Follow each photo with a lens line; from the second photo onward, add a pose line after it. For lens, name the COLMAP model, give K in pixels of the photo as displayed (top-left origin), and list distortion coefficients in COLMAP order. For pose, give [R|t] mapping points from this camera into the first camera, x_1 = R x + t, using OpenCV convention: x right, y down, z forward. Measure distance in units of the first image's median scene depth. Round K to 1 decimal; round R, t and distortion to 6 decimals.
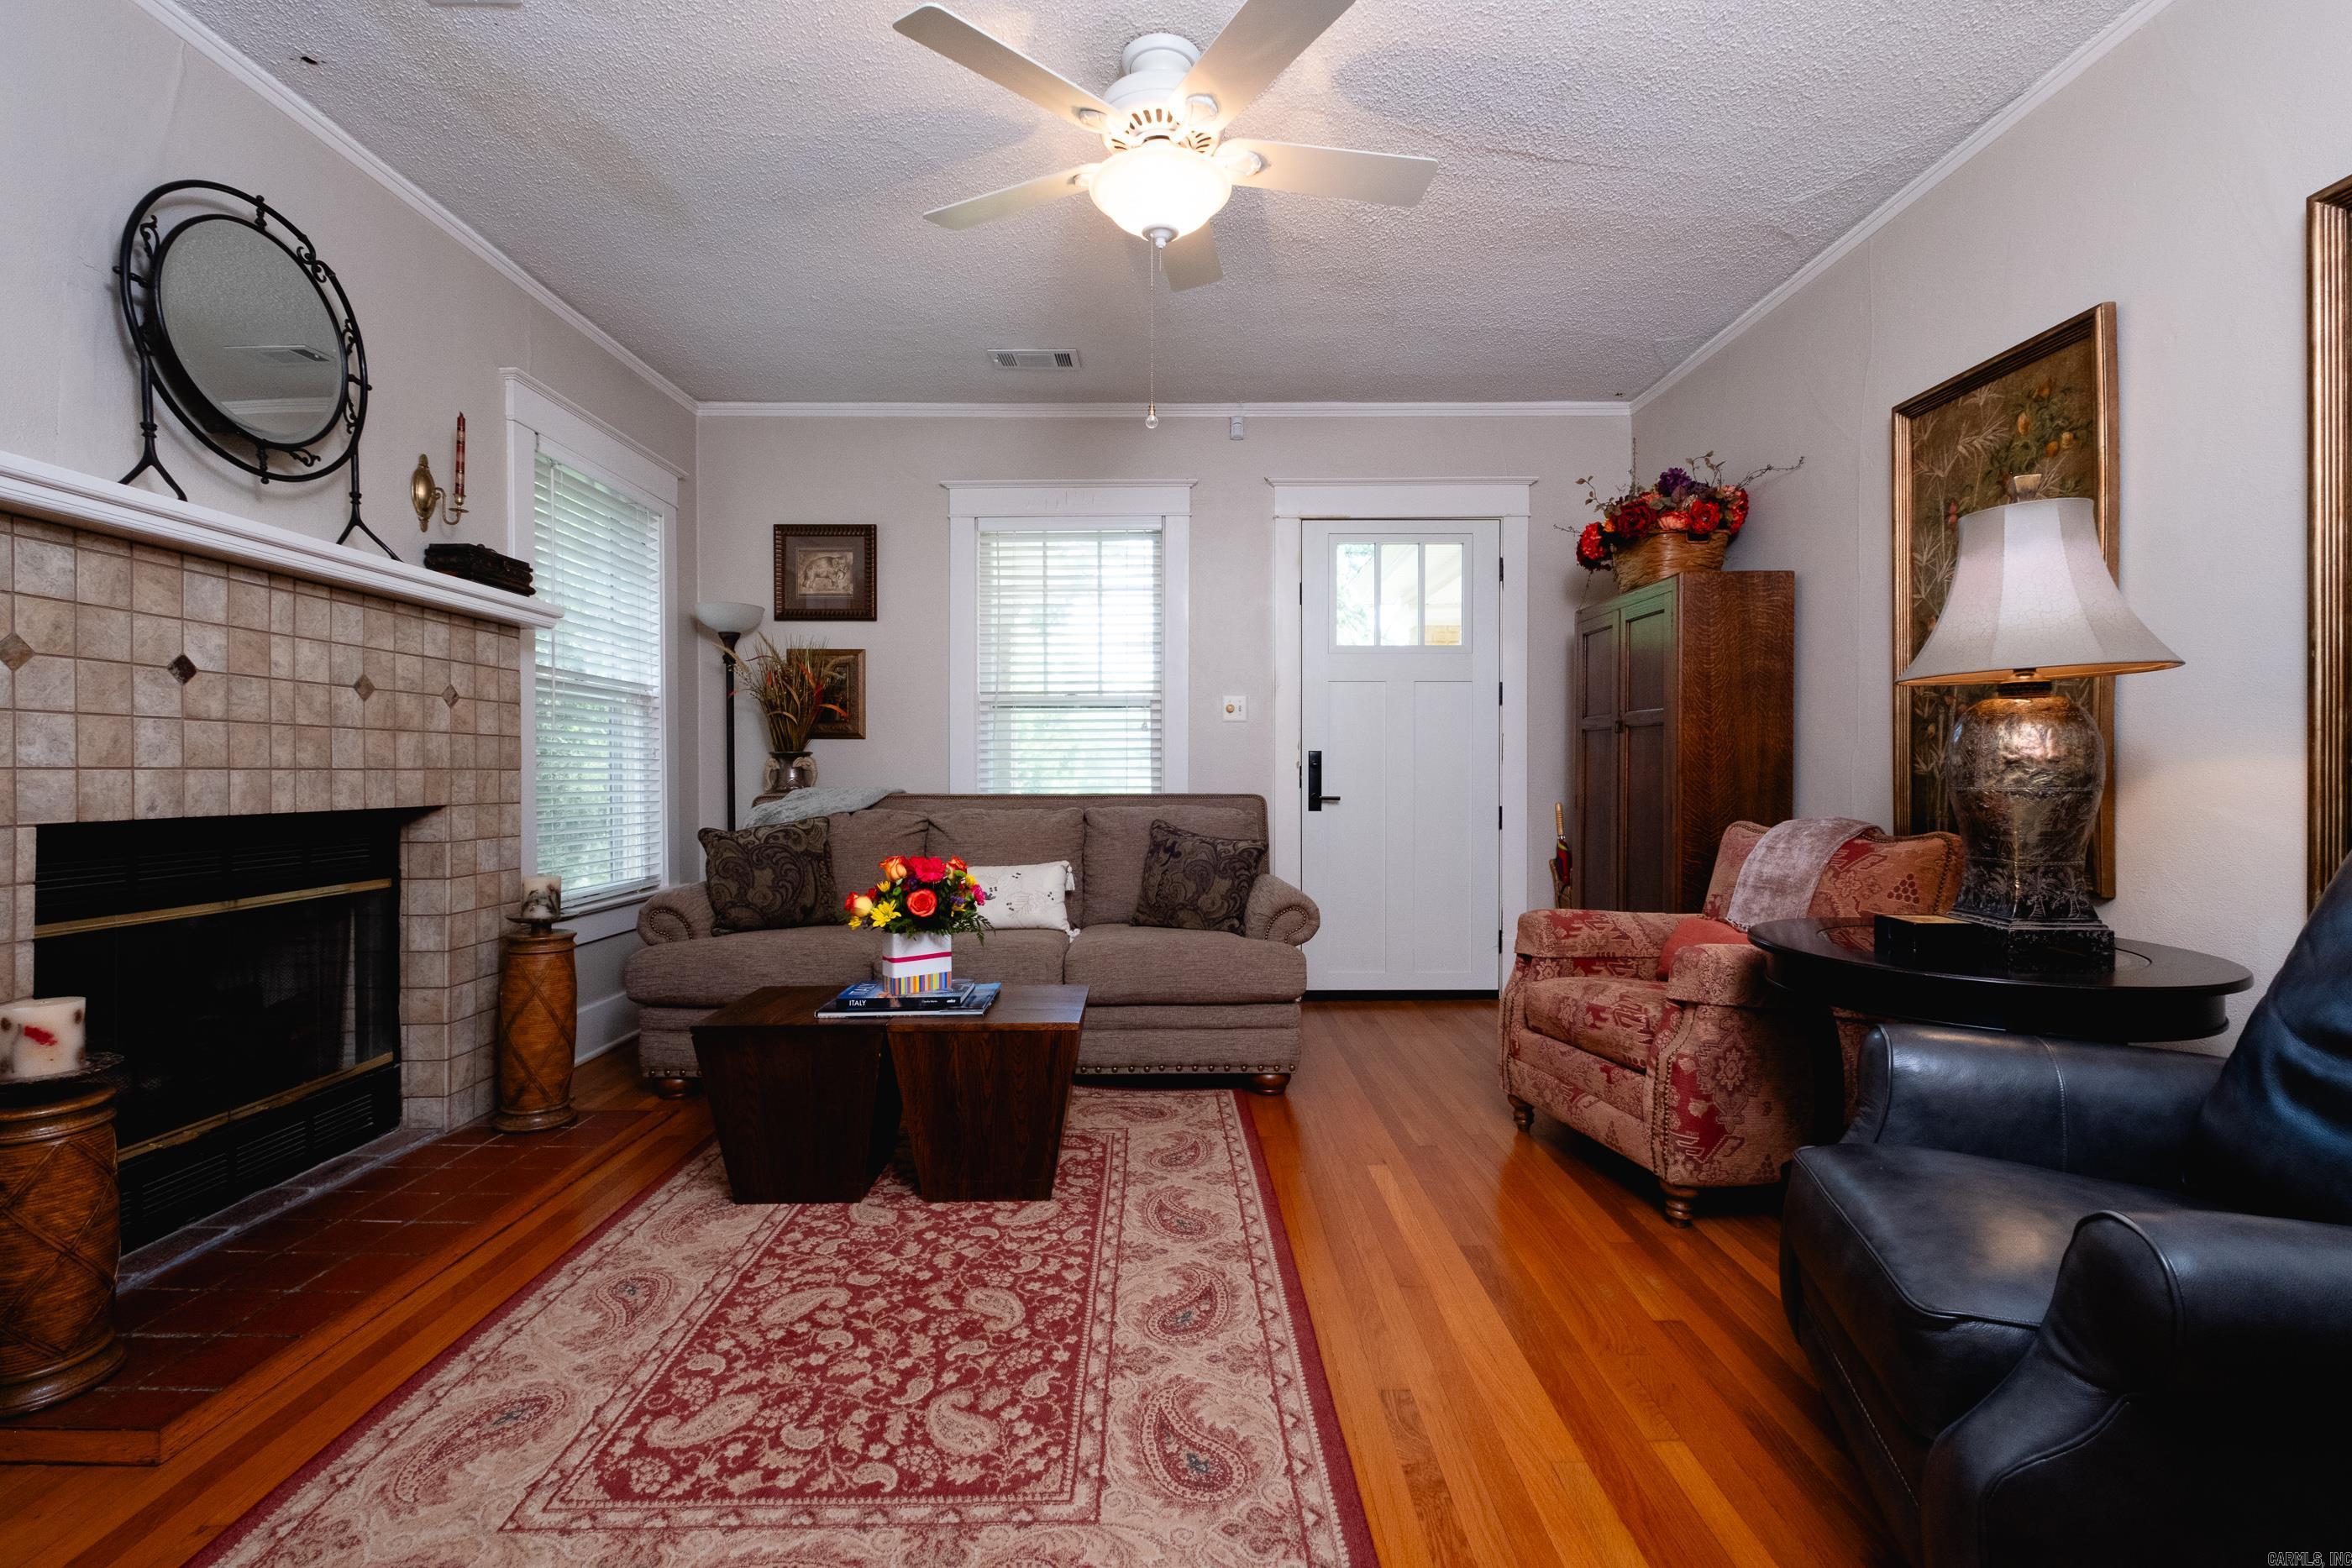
lens RADIAL K [[1017.5, 0, 1176.0], [0, 1017.5, 784.0], [0, 0, 1]] dist [0.011566, -0.008201]
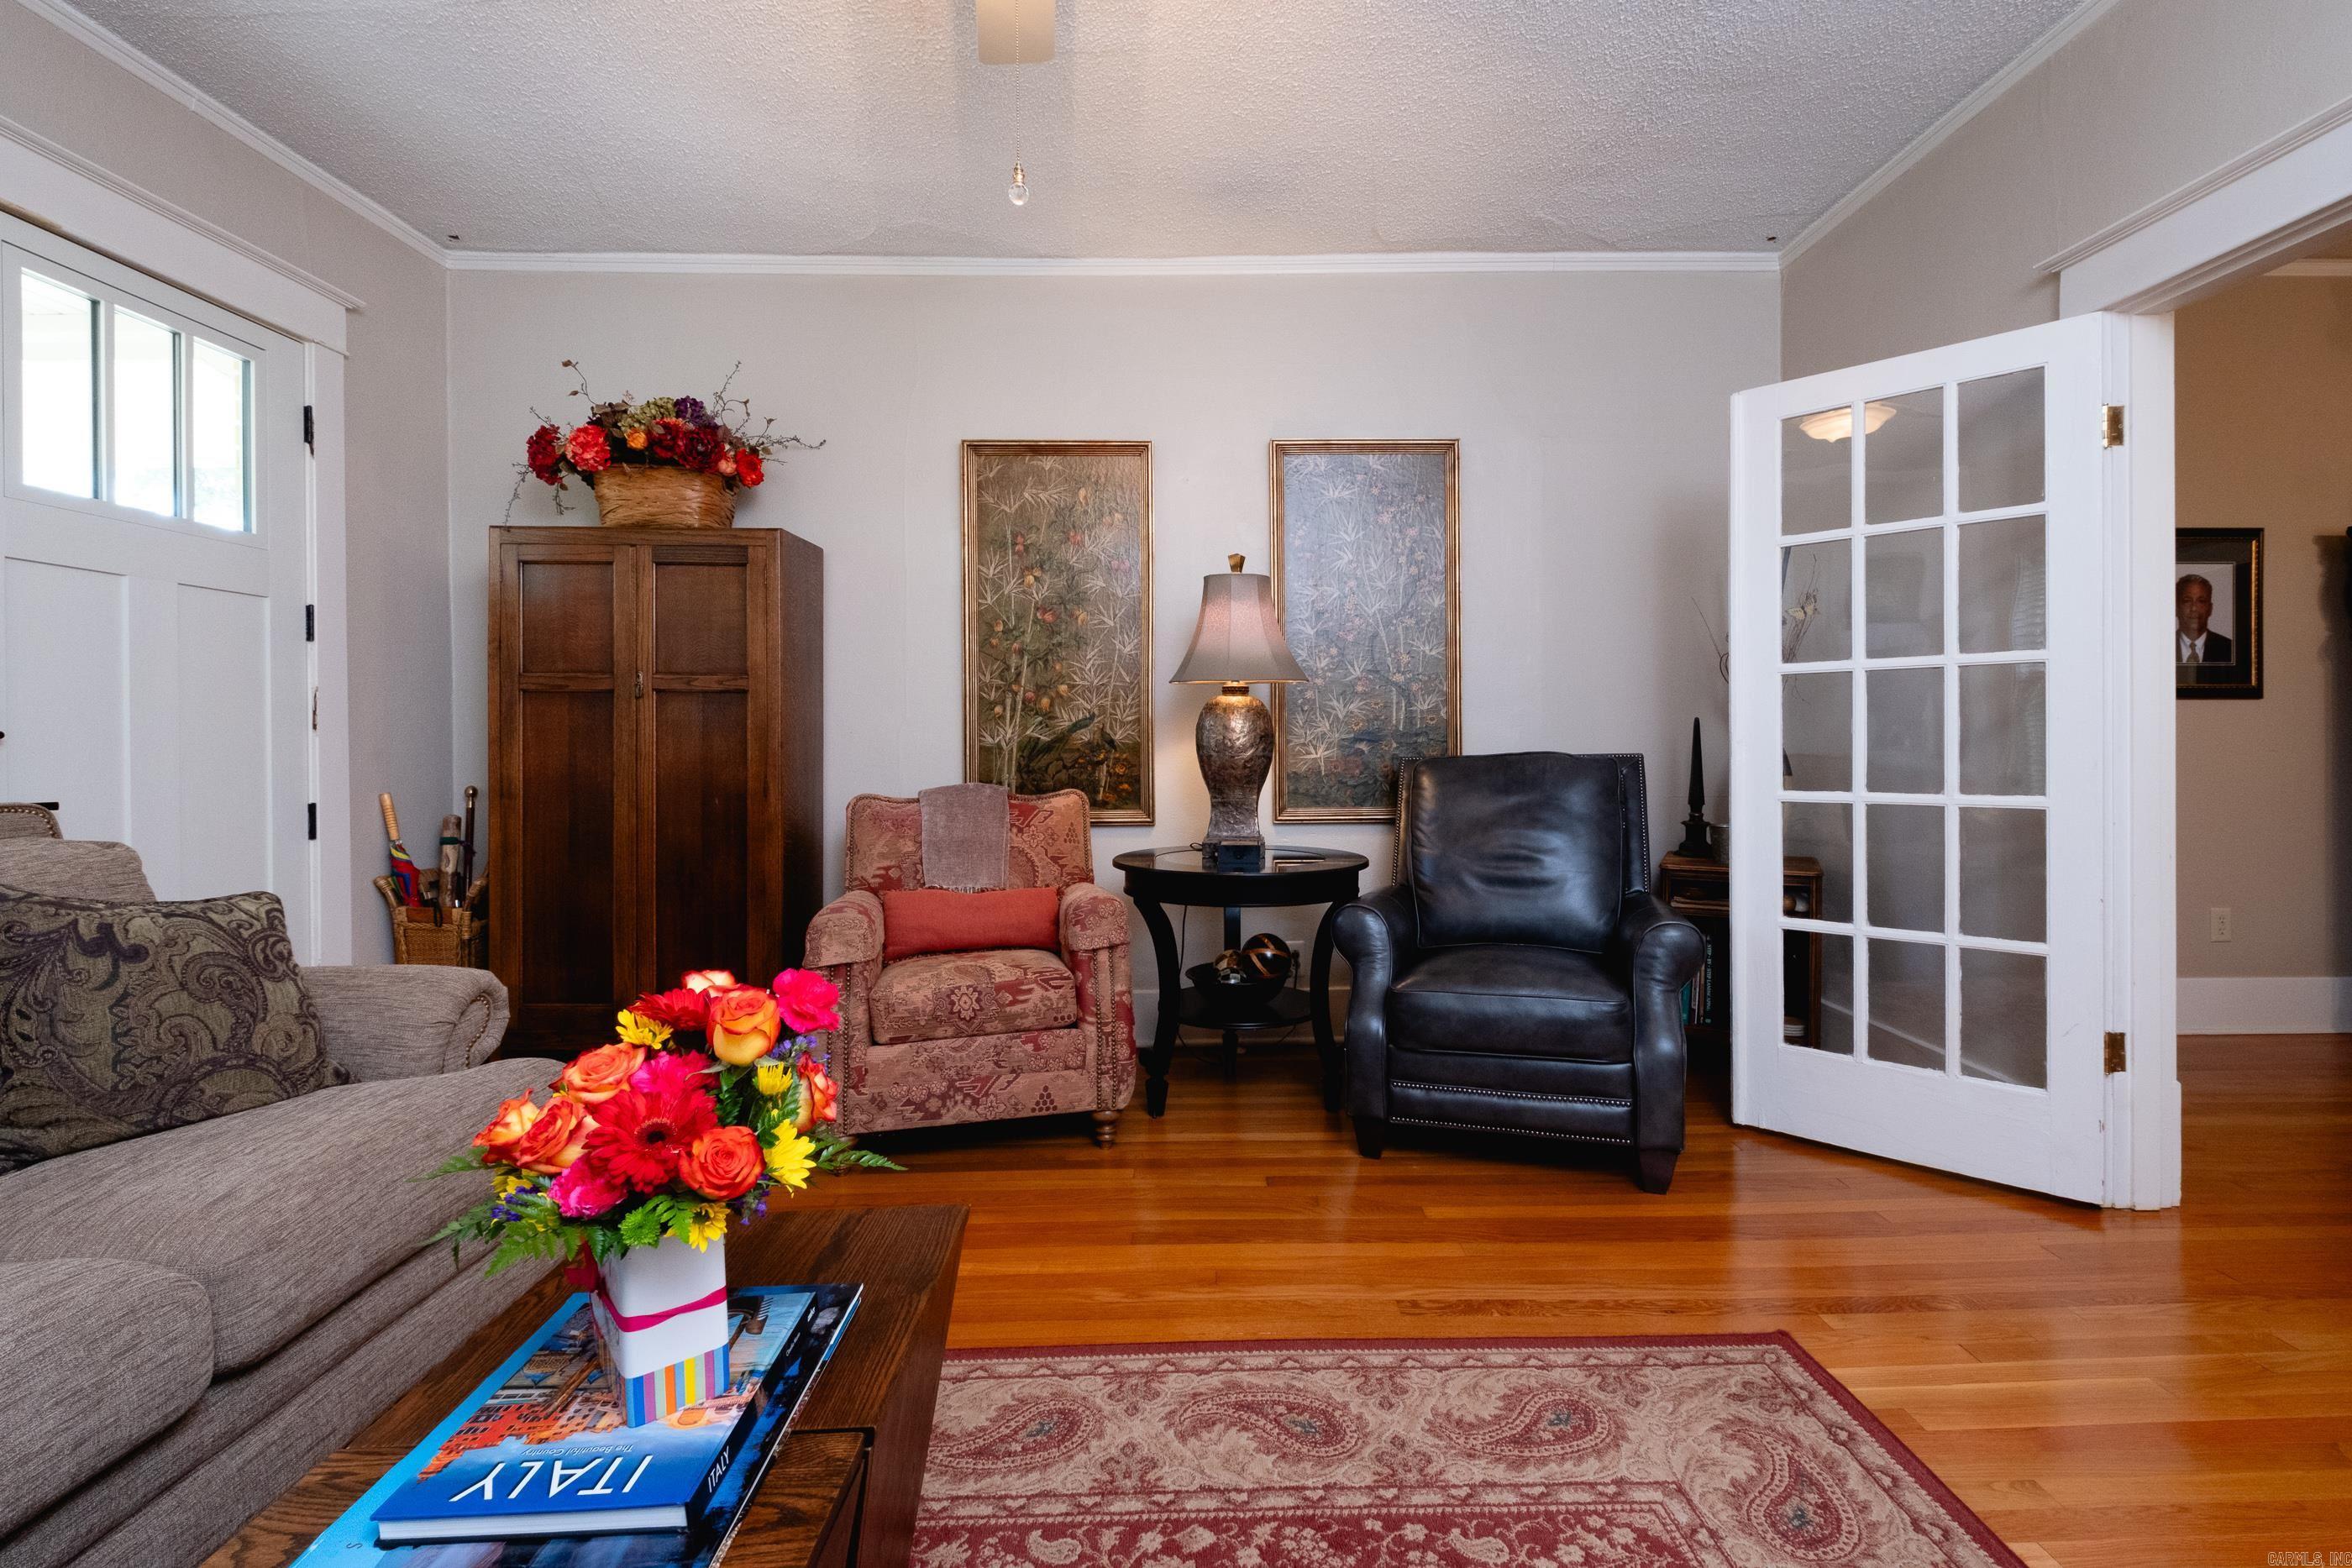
lens RADIAL K [[1081.0, 0, 1215.7], [0, 1081.0, 741.8], [0, 0, 1]] dist [0.001779, -0.000037]
pose [[-0.019108, -0.003625, 0.999811, -0.663500], [0.015101, 0.999878, 0.003914, -0.017208], [-0.999703, 0.015173, -0.019051, 0.849062]]
